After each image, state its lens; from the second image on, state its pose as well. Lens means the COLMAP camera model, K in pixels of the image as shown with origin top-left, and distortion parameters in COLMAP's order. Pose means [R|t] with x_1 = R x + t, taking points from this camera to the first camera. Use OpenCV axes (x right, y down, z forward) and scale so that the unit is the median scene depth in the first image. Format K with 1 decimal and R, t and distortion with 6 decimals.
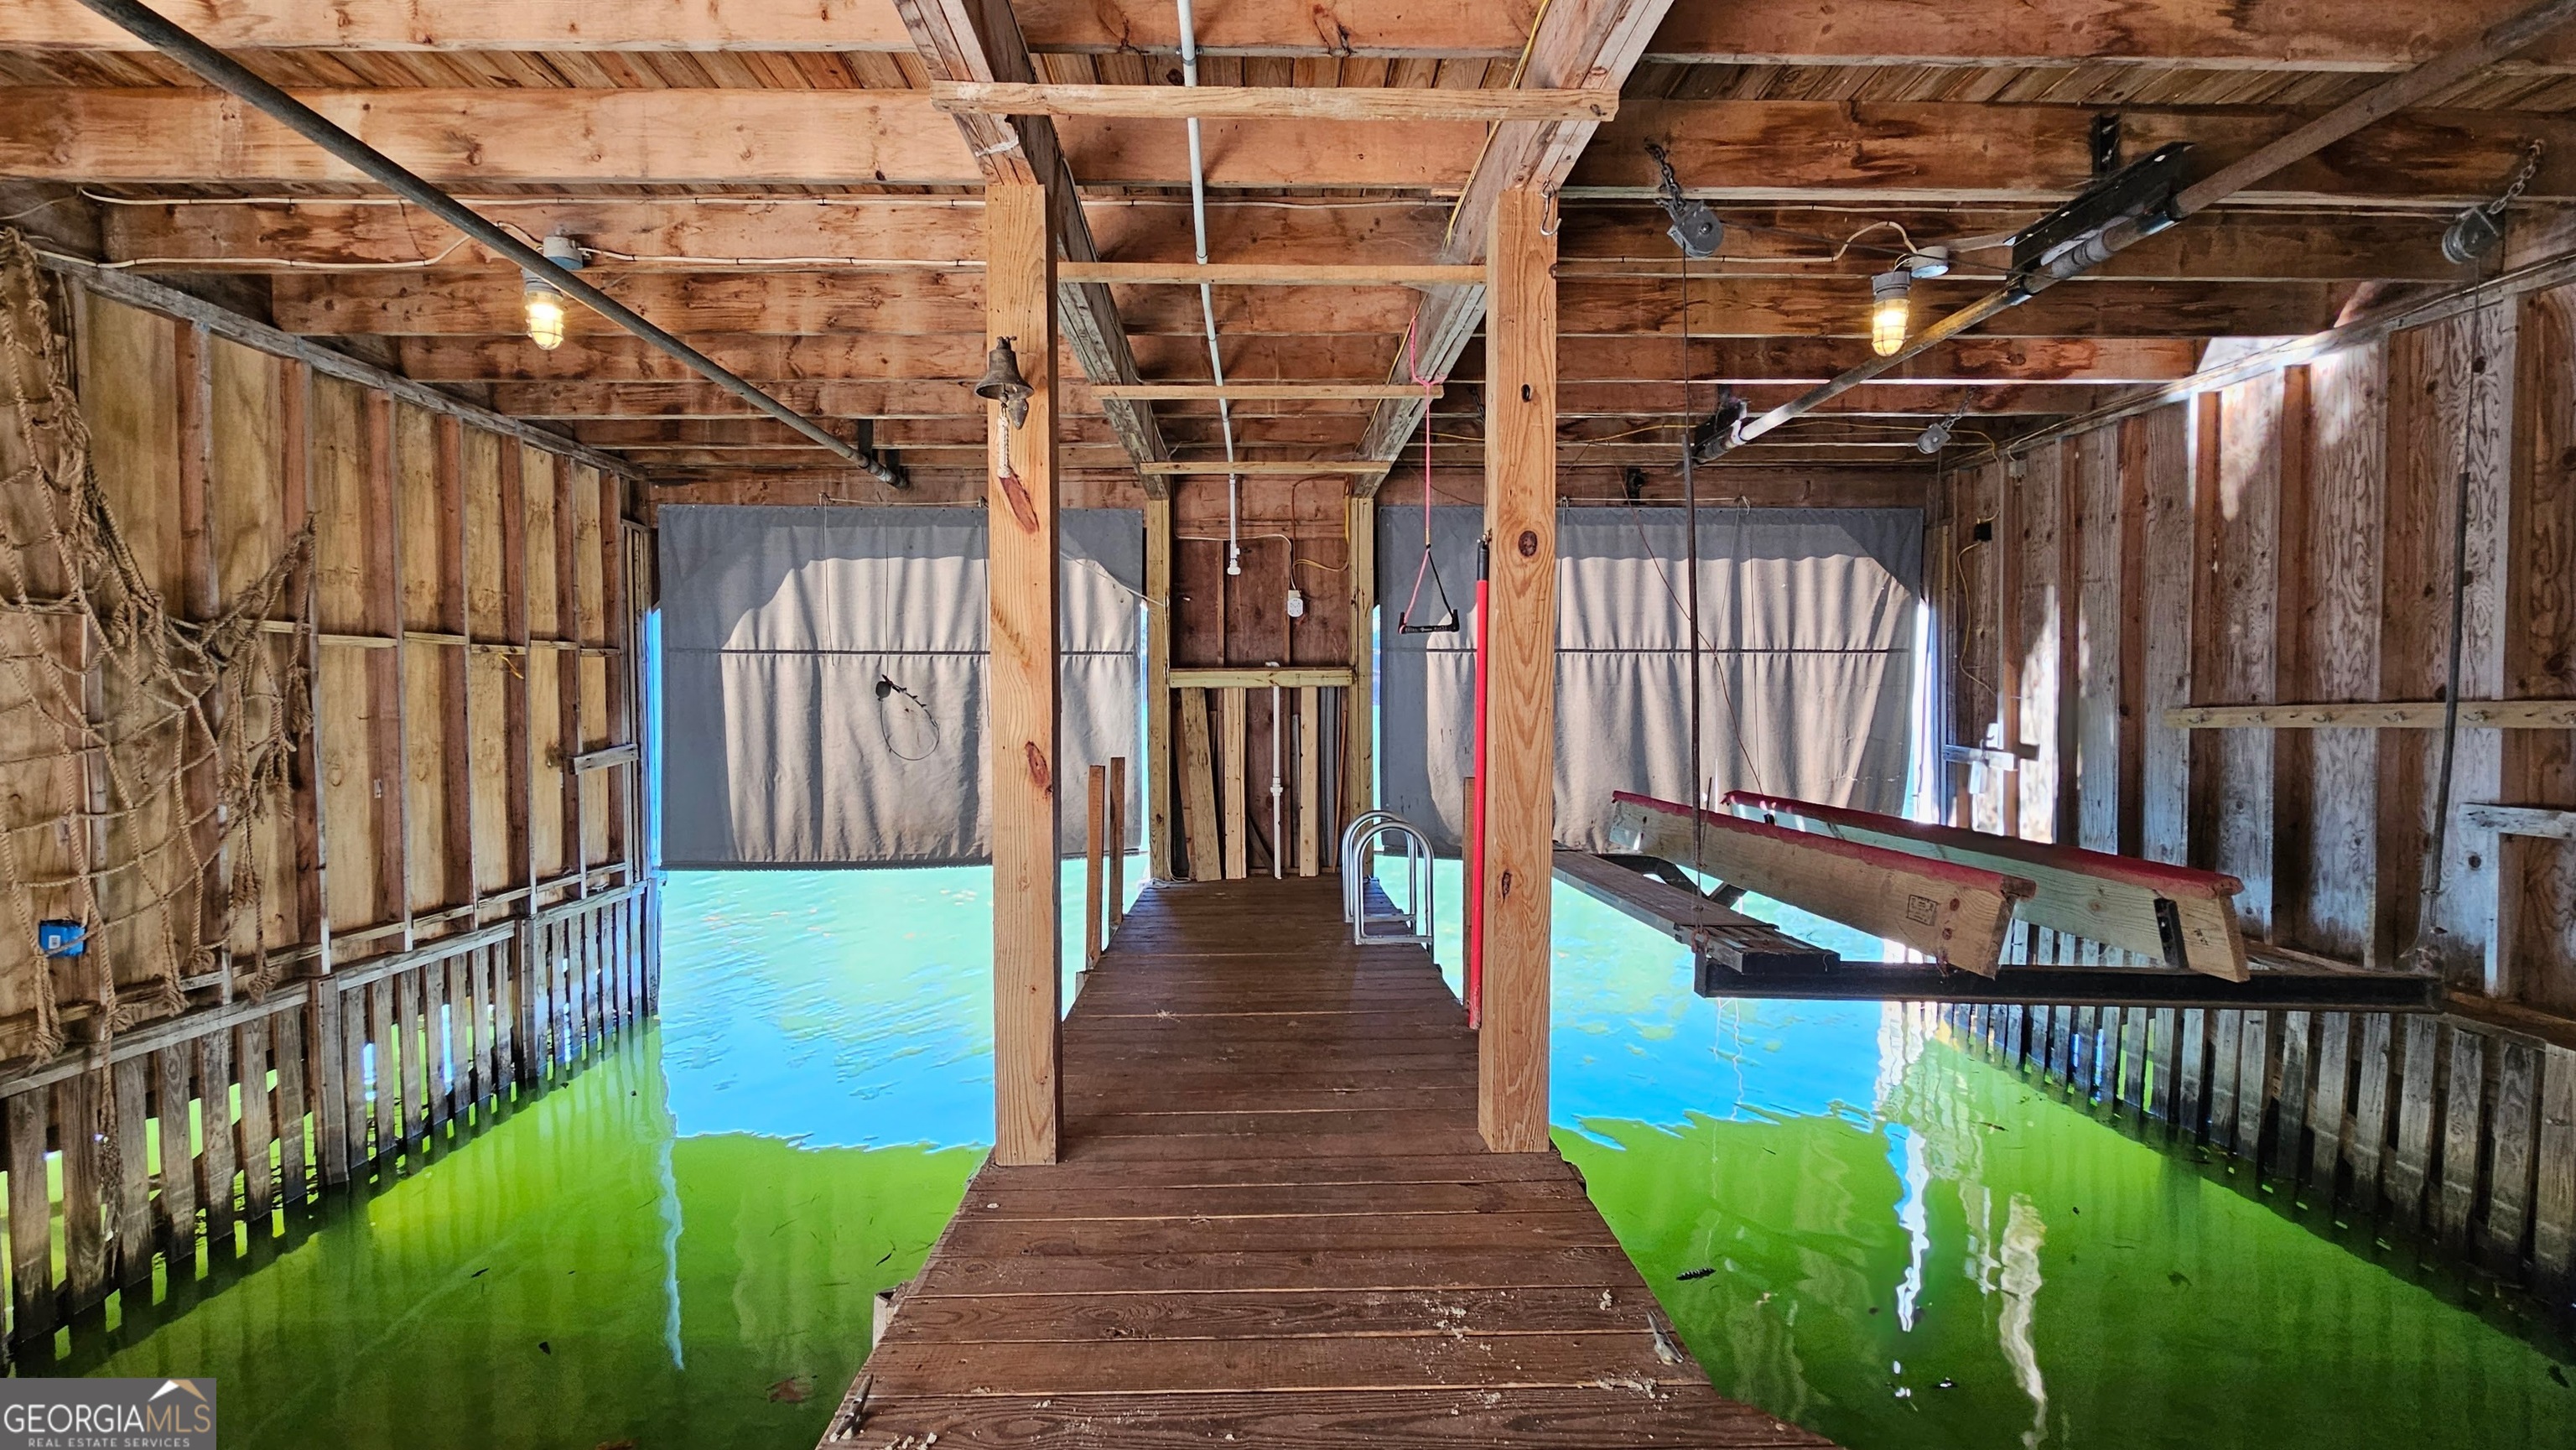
lens RADIAL K [[1096.2, 0, 1286.0], [0, 1096.2, 731.8], [0, 0, 1]] dist [-0.000950, -0.000056]
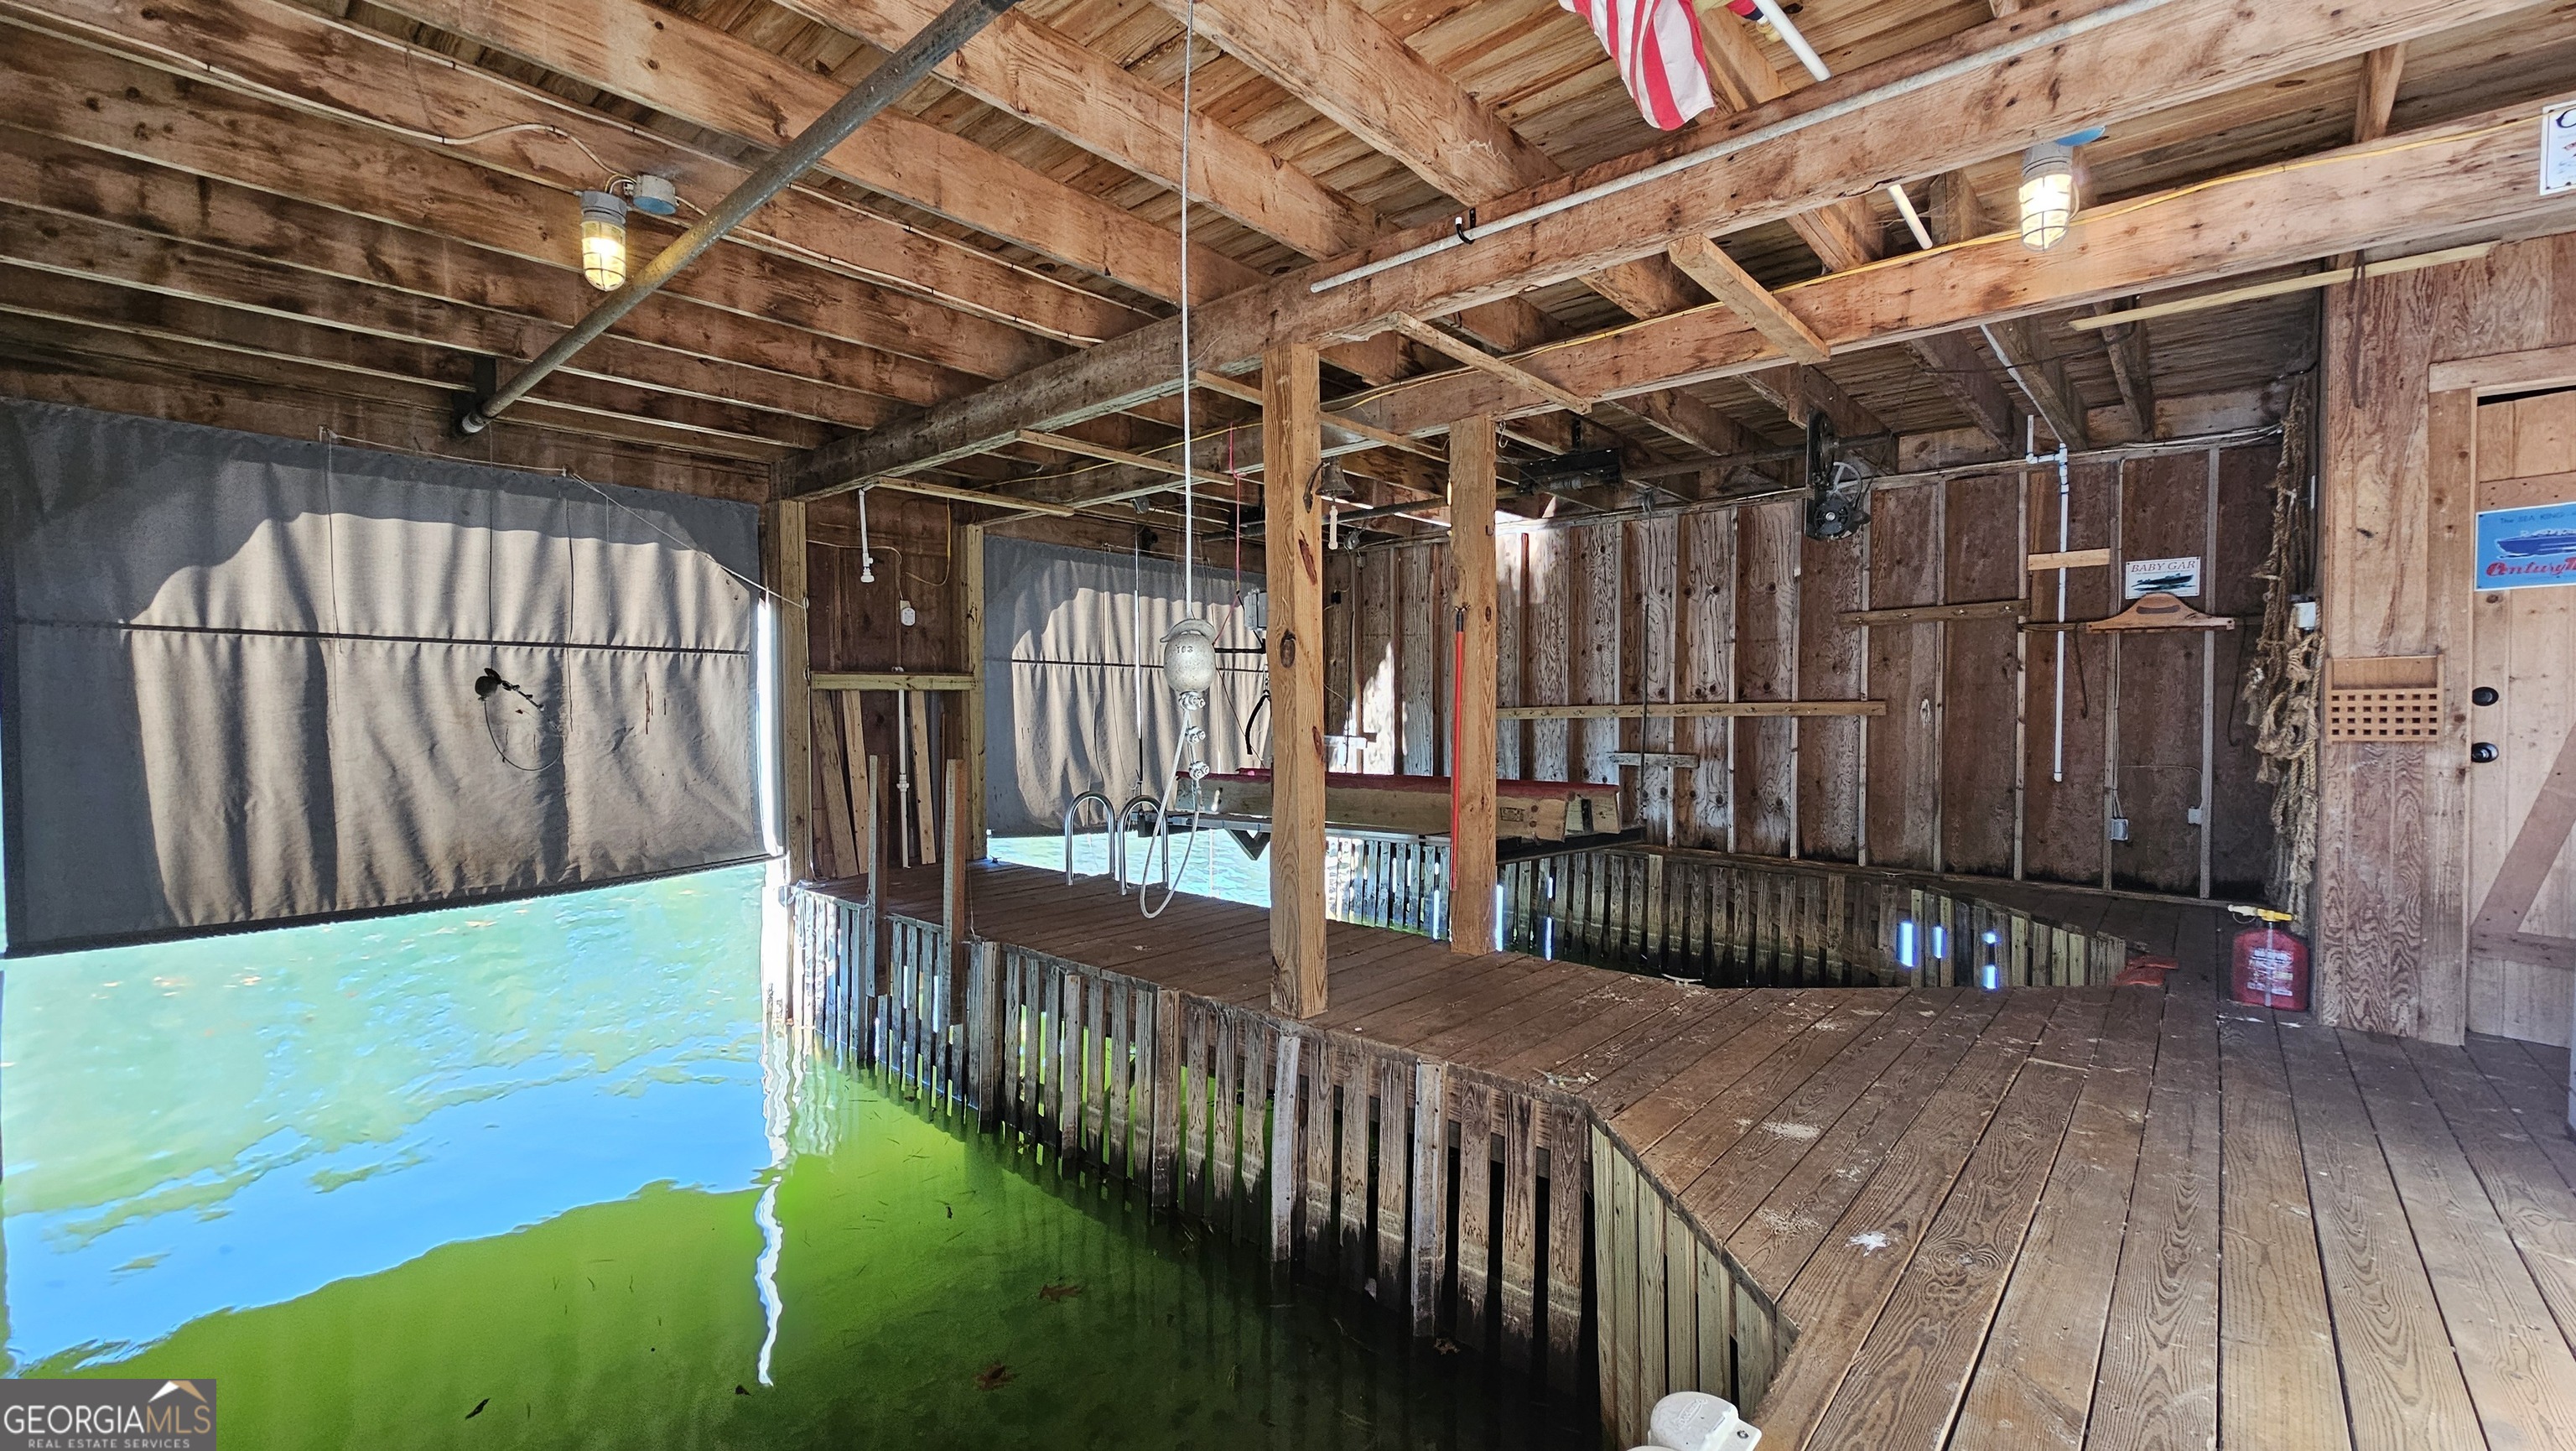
lens RADIAL K [[1038.0, 0, 1288.0], [0, 1038.0, 725.5], [0, 0, 1]] dist [-0.009571, 0.000039]
pose [[0.688497, -0.009796, 0.725173, -0.485623], [0.019010, 0.999809, -0.004542, 0.005684], [-0.724990, 0.016913, 0.688552, 0.027459]]
